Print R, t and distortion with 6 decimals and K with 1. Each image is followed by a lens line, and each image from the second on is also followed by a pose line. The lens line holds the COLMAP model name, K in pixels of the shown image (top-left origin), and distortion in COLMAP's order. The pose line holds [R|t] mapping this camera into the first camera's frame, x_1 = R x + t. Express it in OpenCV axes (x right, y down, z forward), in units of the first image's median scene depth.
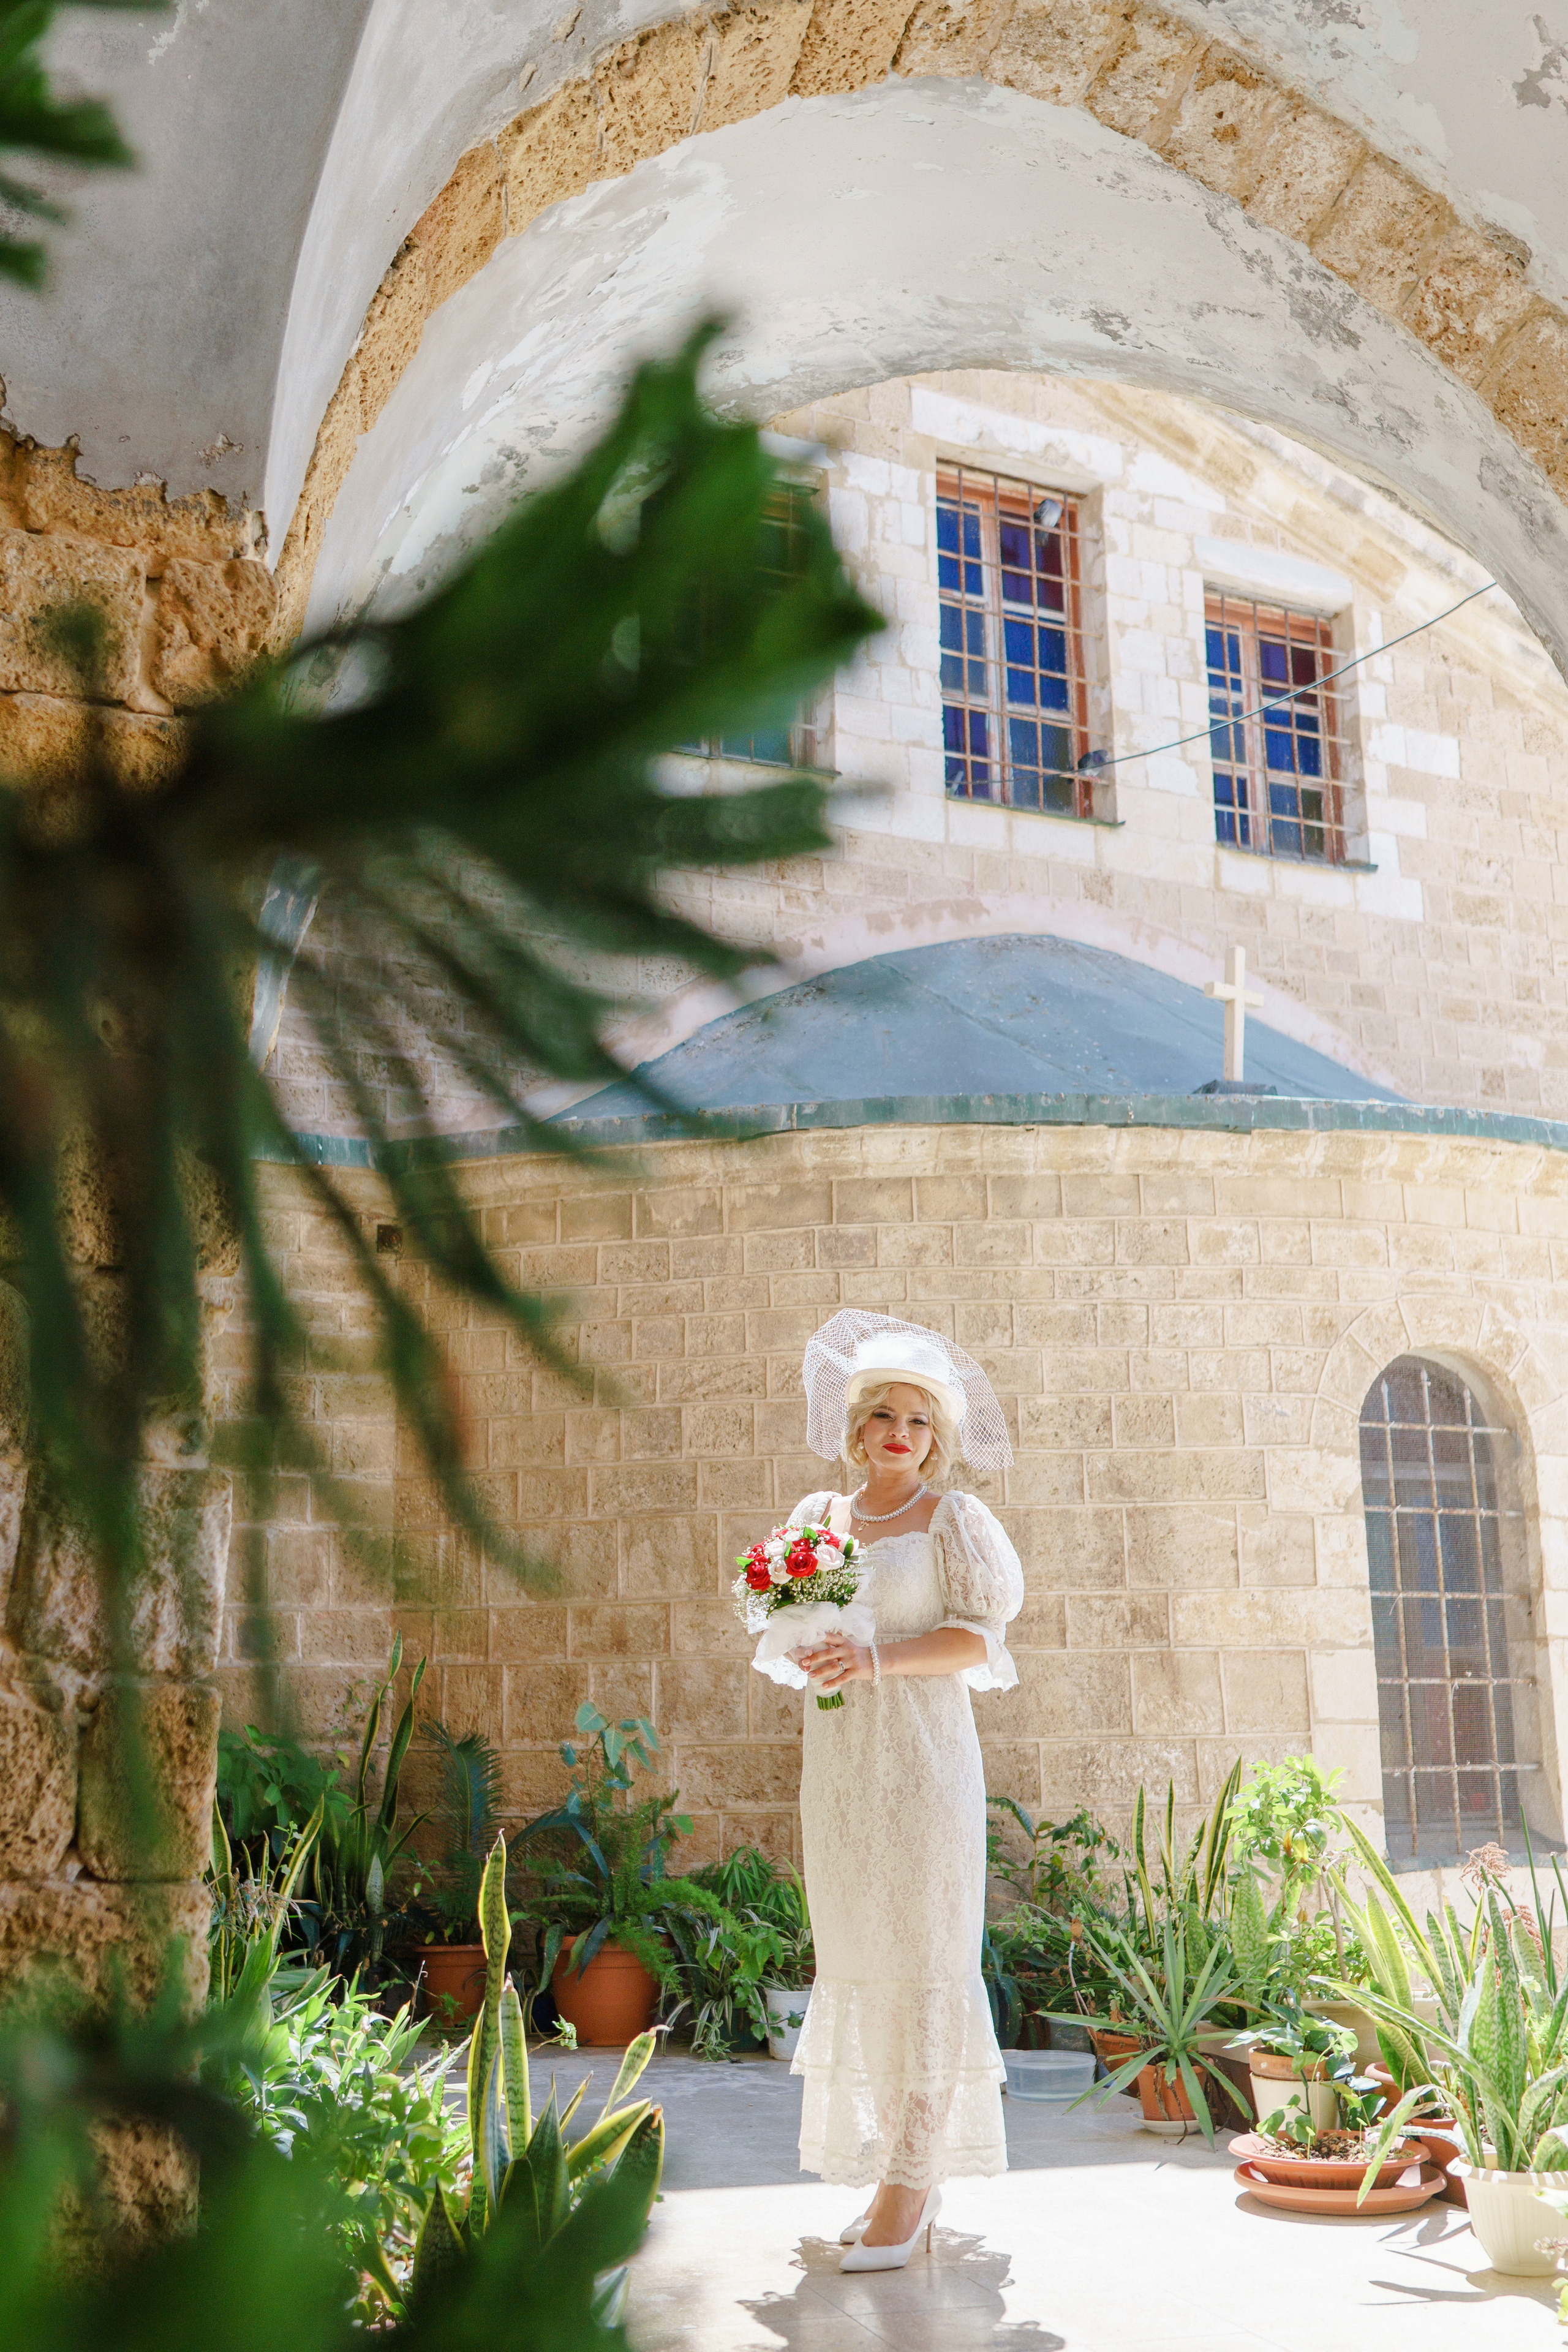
lens RADIAL K [[2439.9, 0, 784.0], [0, 2439.9, 1176.0], [0, 0, 1]] dist [-0.016259, 0.007006]
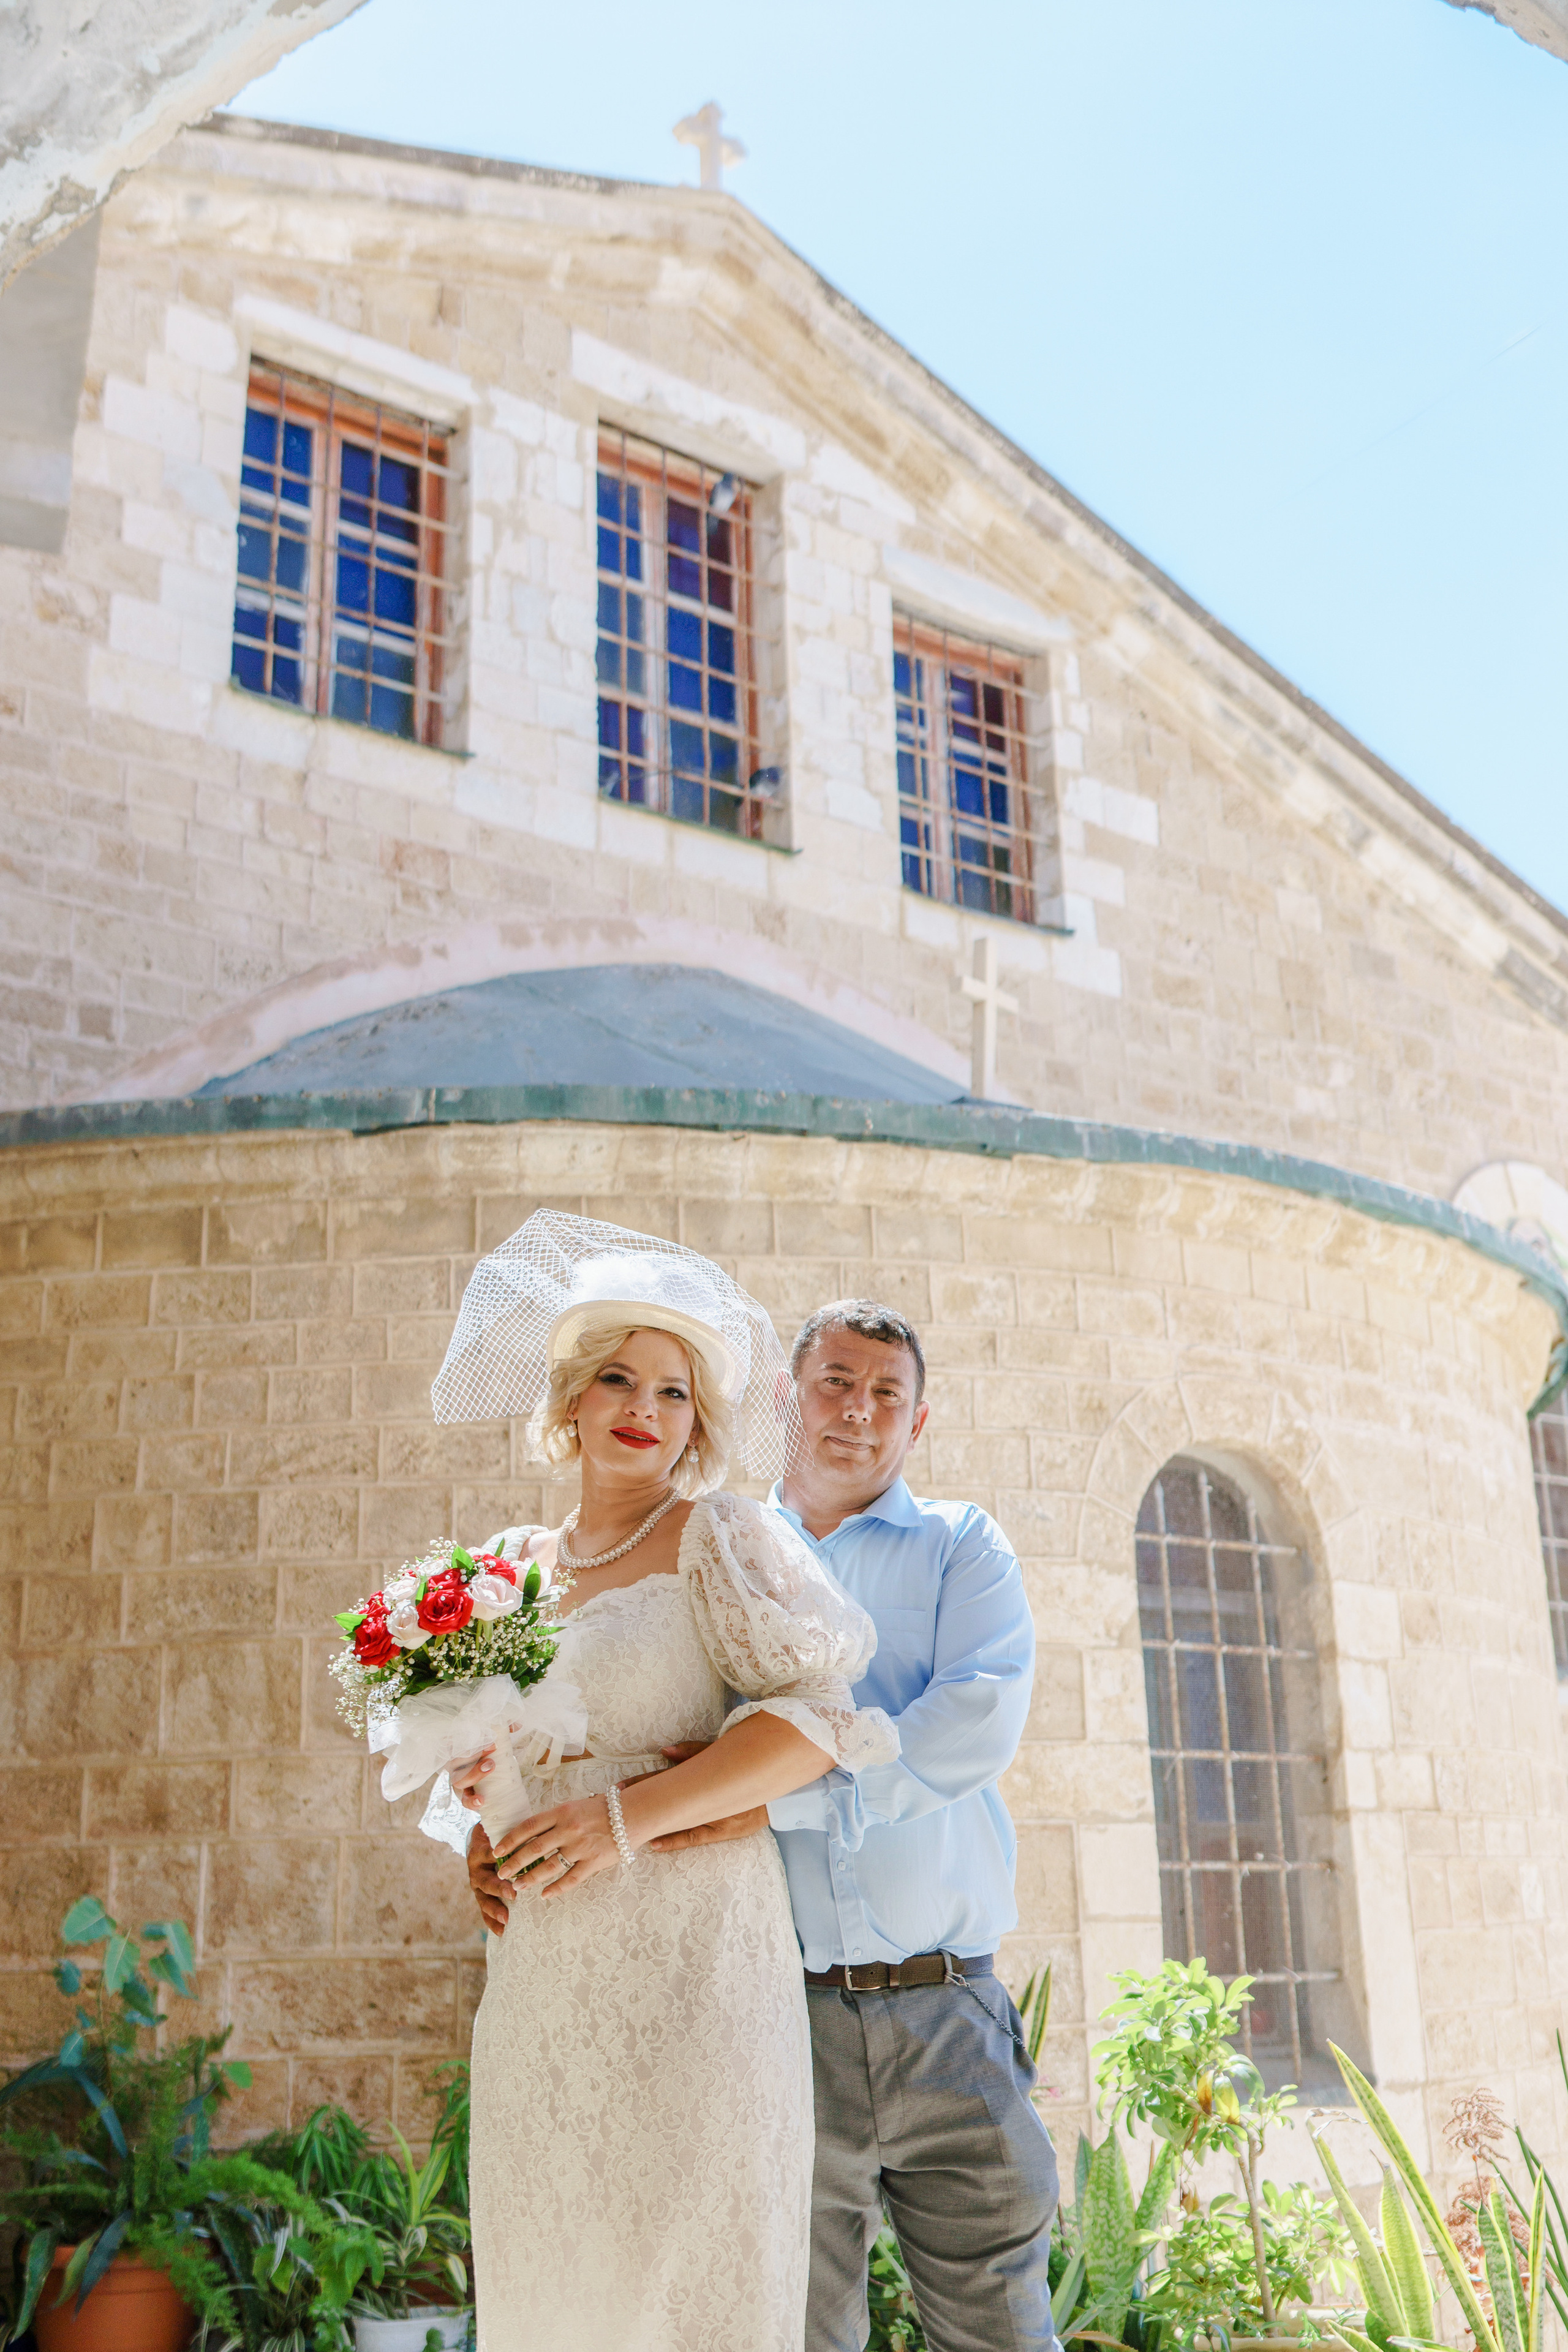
lens RADIAL K [[2454.1, 0, 784.0], [0, 2454.1, 1176.0], [0, 0, 1]] dist [-0.009896, 0.012107]
pose [[0.981654, 0.045545, 0.185153, -0.027134], [-0.030224, 0.995944, -0.084747, 0.056215], [-0.188261, 0.077596, 0.979049, 0.231479]]
